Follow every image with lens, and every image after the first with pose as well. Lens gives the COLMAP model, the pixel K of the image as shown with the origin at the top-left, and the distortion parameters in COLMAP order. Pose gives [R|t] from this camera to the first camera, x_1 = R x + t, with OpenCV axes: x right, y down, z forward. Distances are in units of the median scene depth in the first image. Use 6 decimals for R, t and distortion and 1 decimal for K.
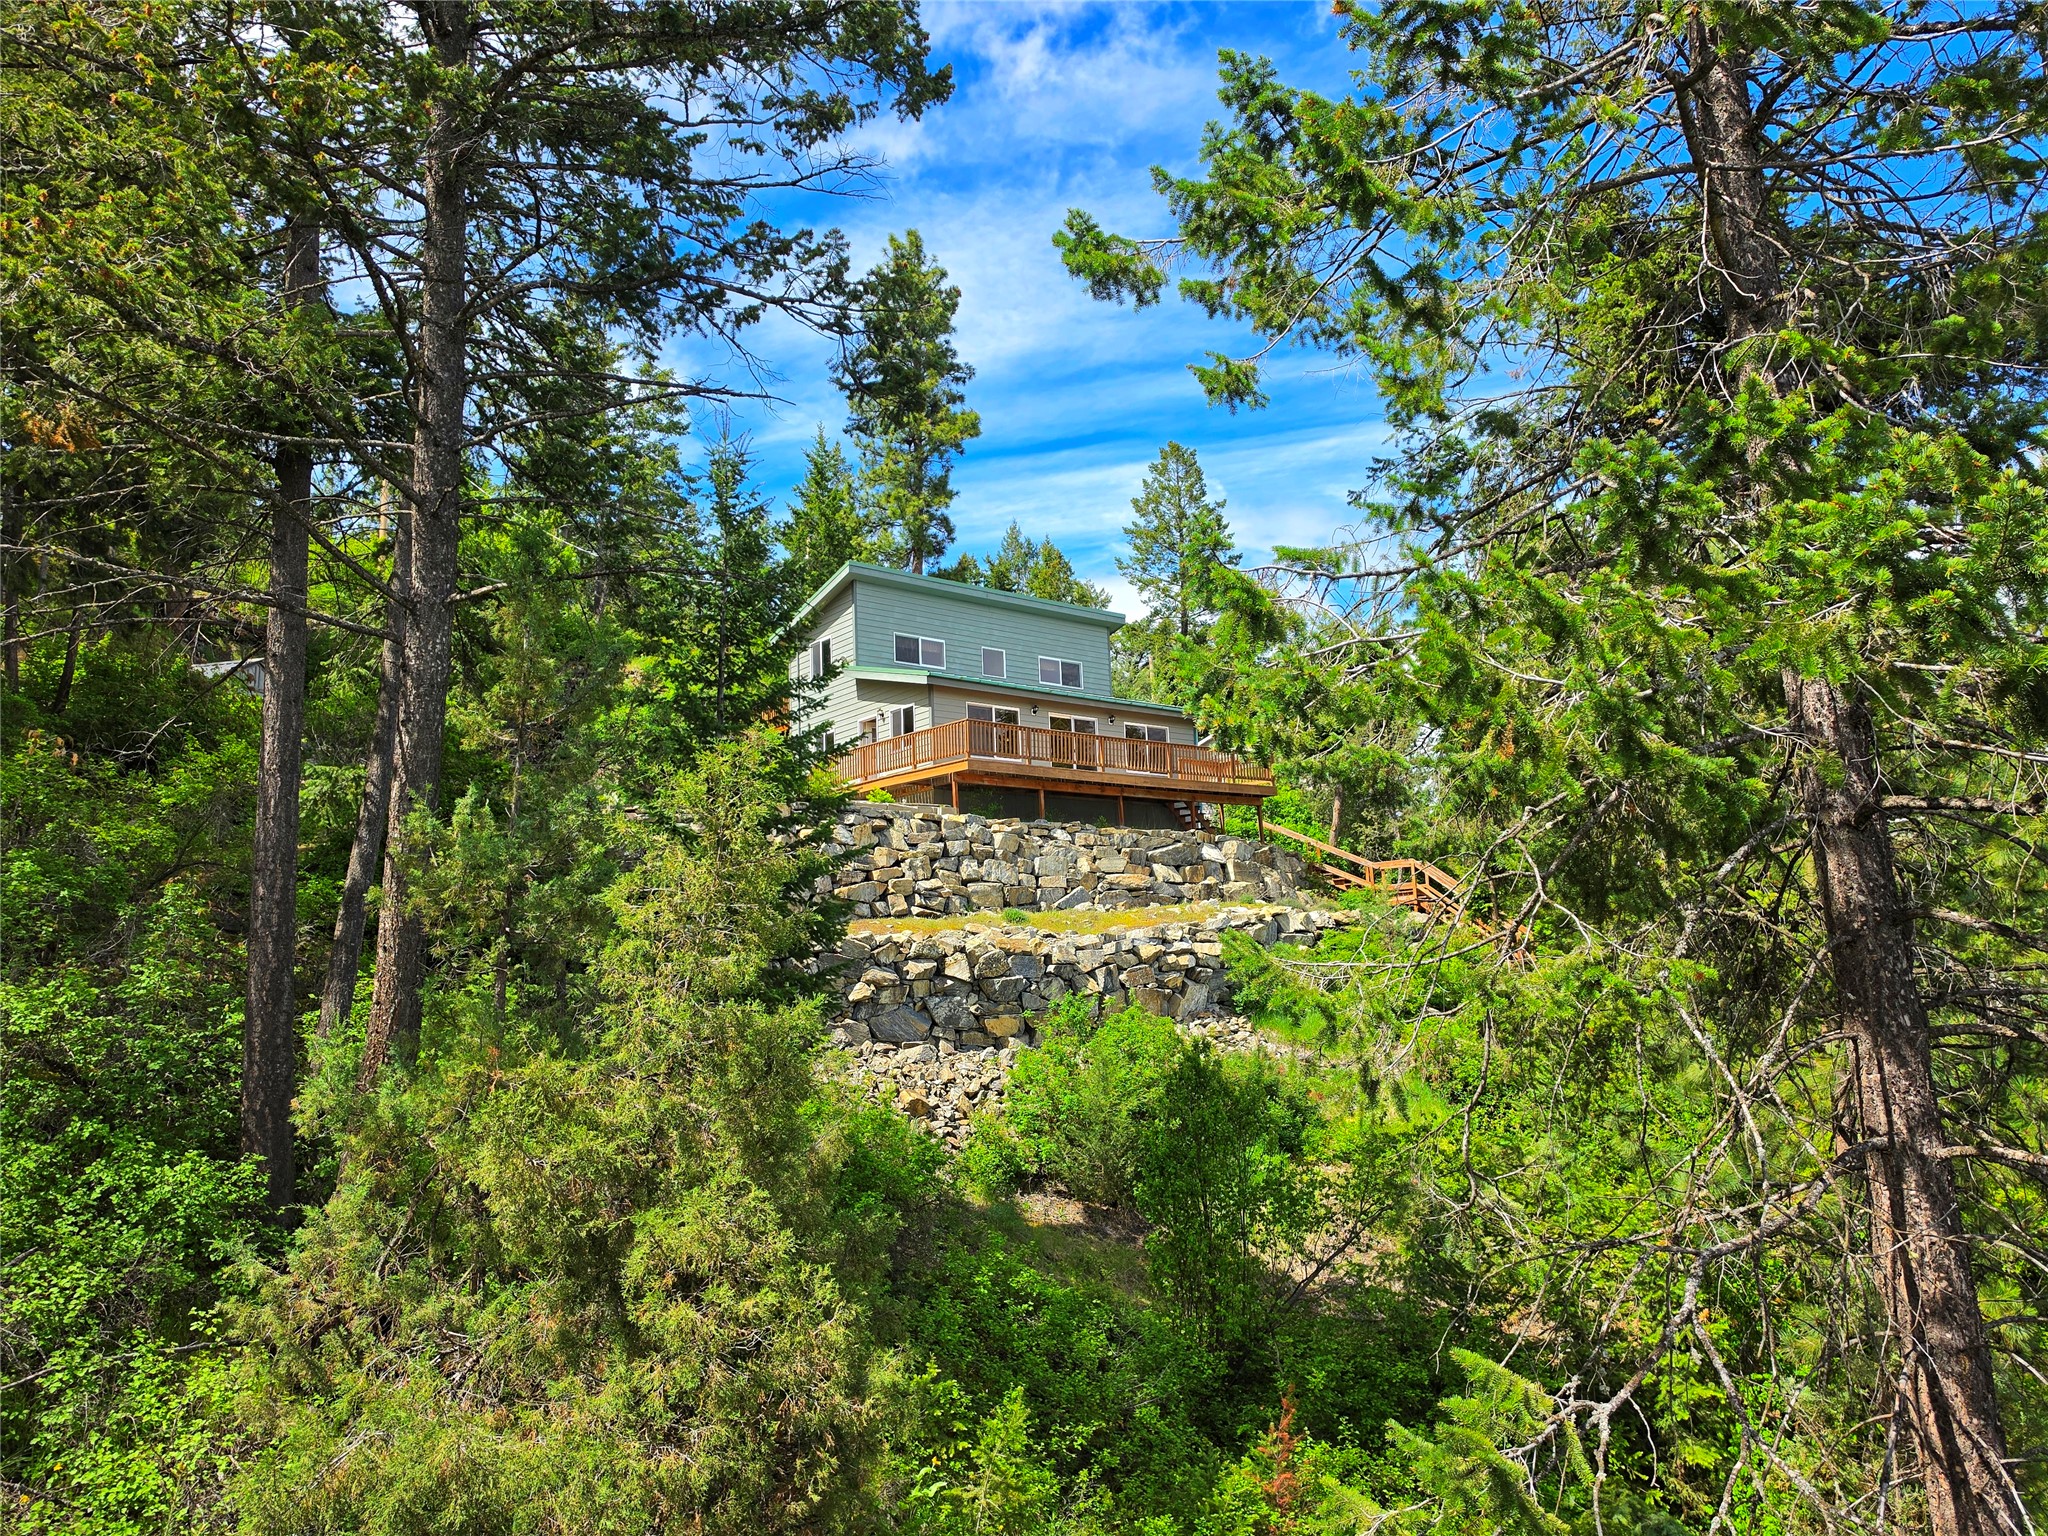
lens RADIAL K [[1401.4, 0, 1041.6], [0, 1401.4, 762.8], [0, 0, 1]] dist [0.061339, -0.071125]
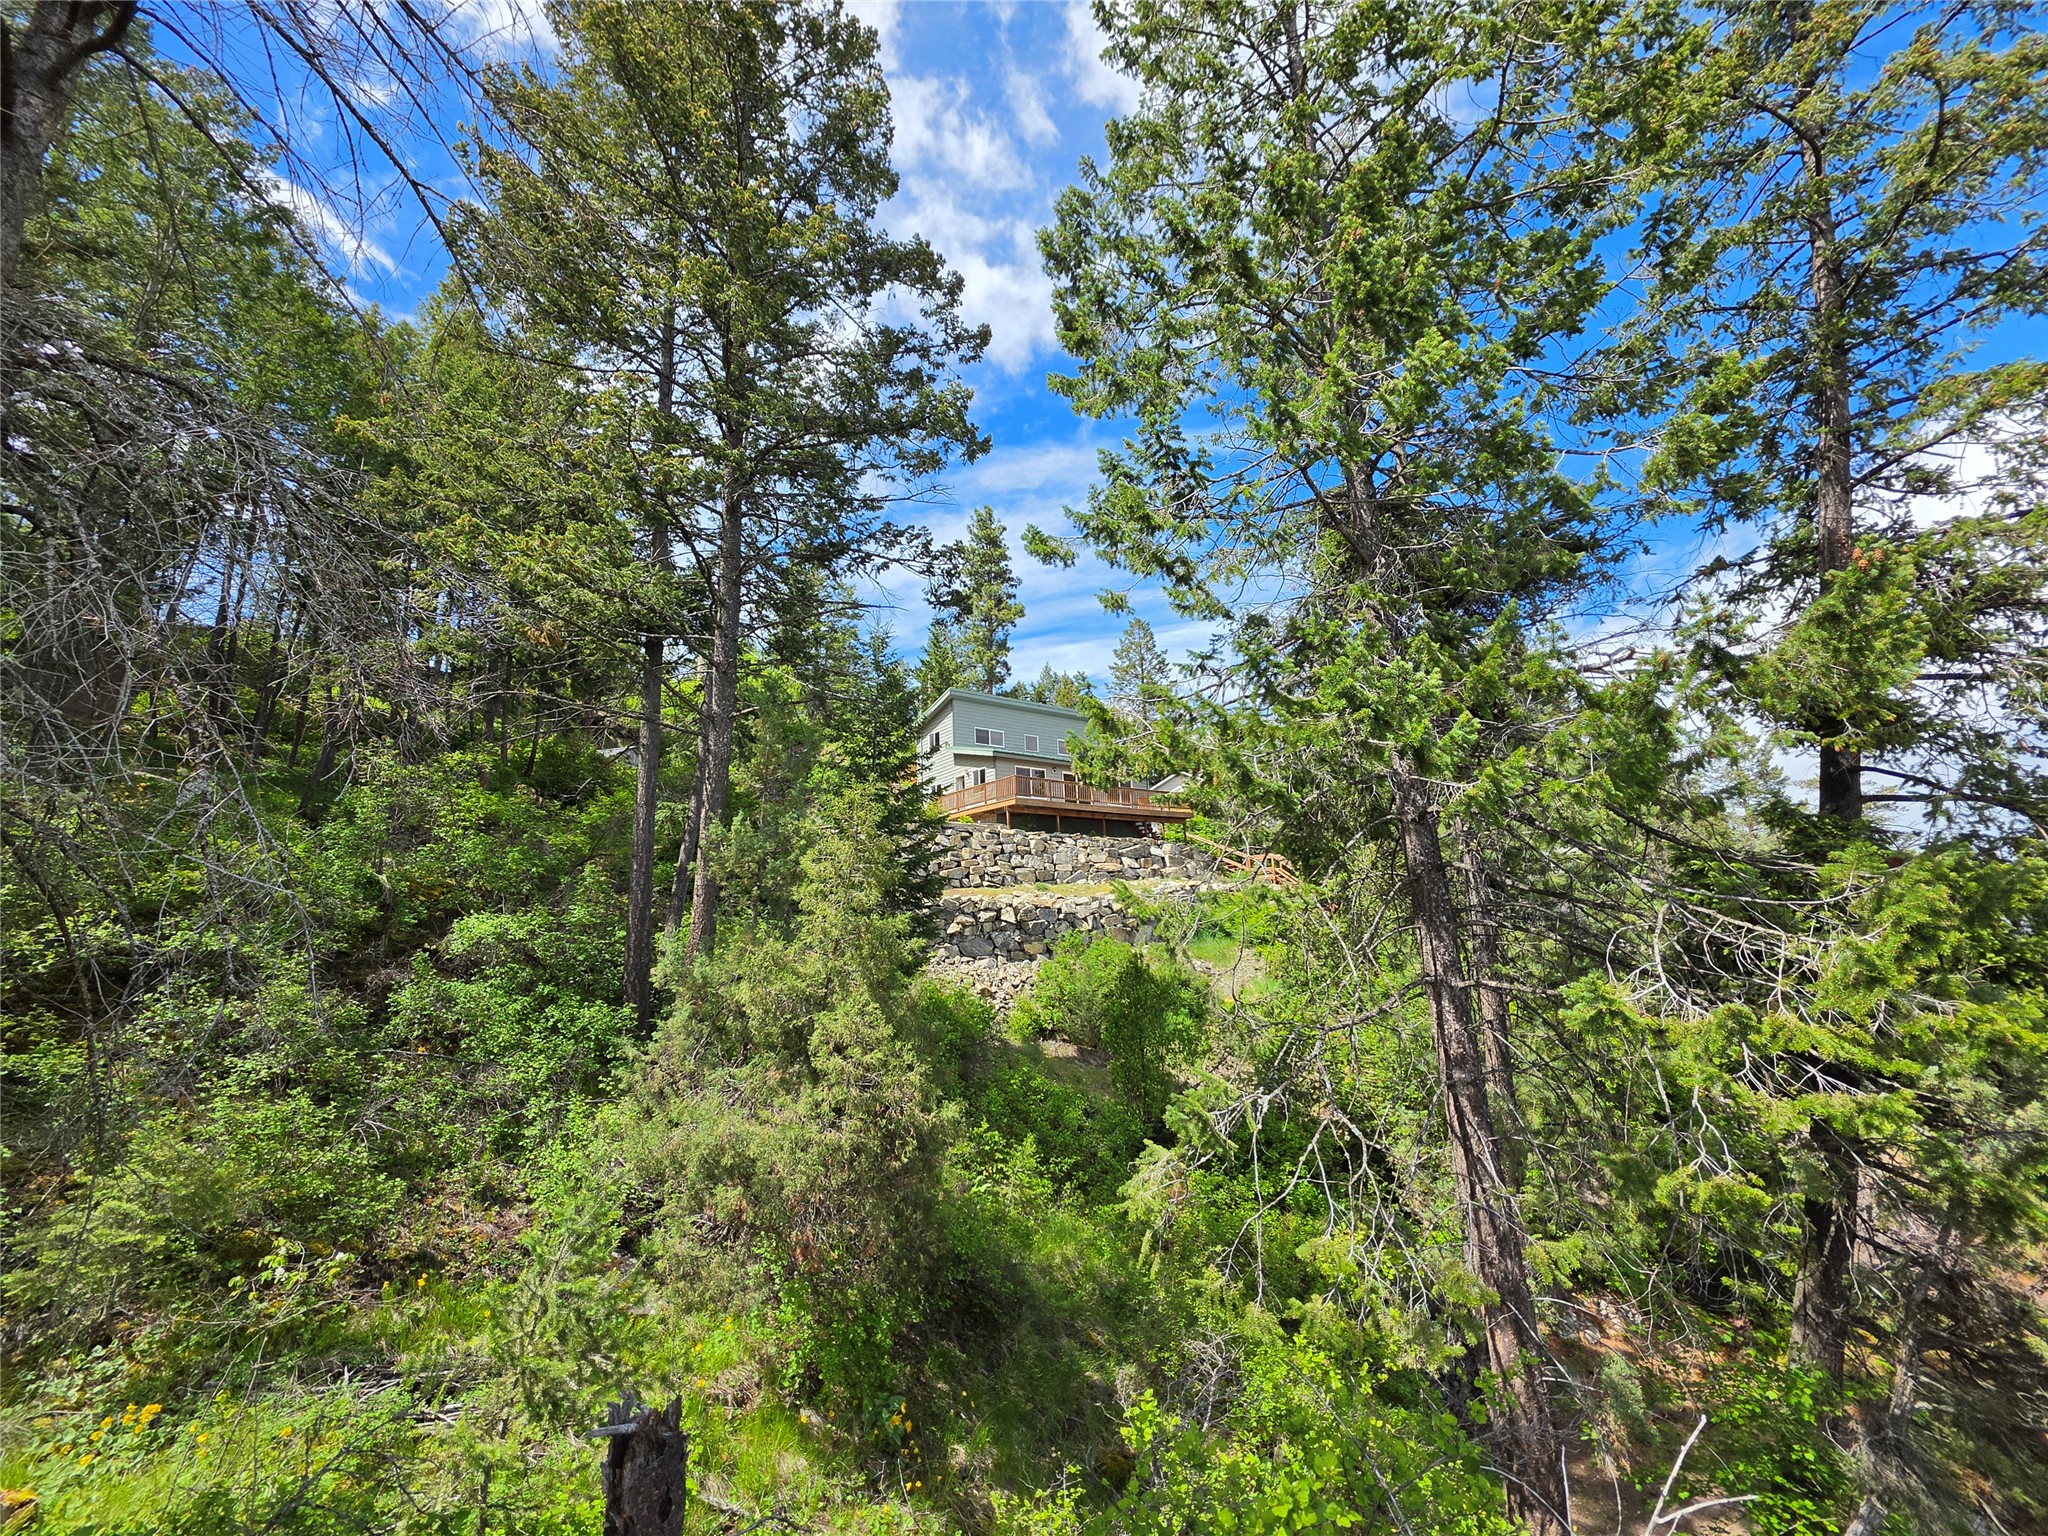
lens RADIAL K [[814.4, 0, 1032.9], [0, 814.4, 766.2], [0, 0, 1]] dist [-0.006269, 0.002834]
pose [[0.999009, -0.009567, -0.043478, 0.042167], [0.007672, 0.999022, -0.043554, 0.006336], [0.043853, 0.043178, 0.998105, -0.091493]]
